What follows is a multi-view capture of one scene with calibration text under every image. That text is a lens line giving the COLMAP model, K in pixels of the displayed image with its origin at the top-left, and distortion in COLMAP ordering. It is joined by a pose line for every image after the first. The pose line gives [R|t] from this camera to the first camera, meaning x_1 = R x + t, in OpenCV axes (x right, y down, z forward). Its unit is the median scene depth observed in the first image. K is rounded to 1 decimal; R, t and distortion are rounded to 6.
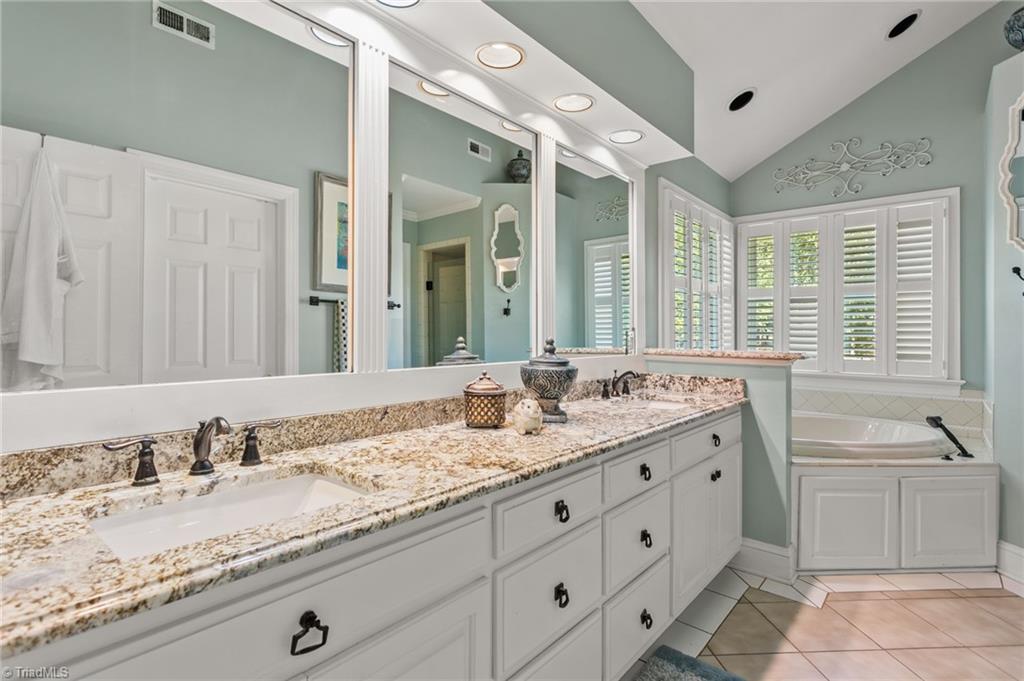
lens RADIAL K [[493.5, 0, 512.1], [0, 493.5, 336.8], [0, 0, 1]] dist [0.005620, 0.001893]
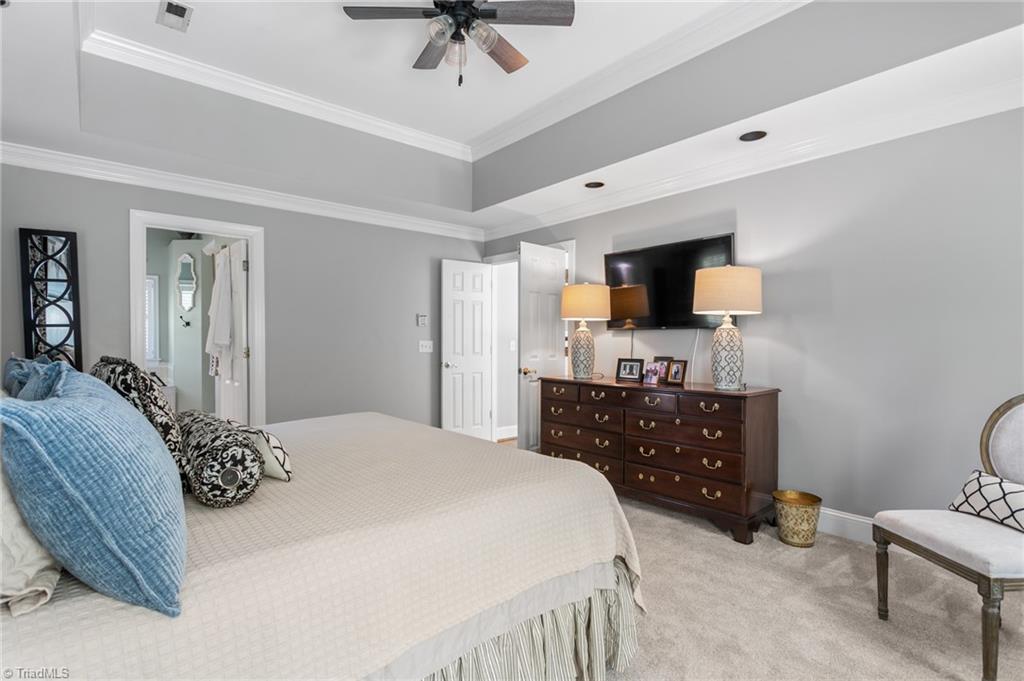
lens RADIAL K [[493.5, 0, 512.0], [0, 493.5, 340.7], [0, 0, 1]] dist [0.005620, 0.001893]
pose [[0.153059, -0.005792, 0.988200, -1.247888], [-0.001145, 0.999981, 0.006038, -0.013941], [-0.988216, -0.002055, 0.153050, -1.089269]]
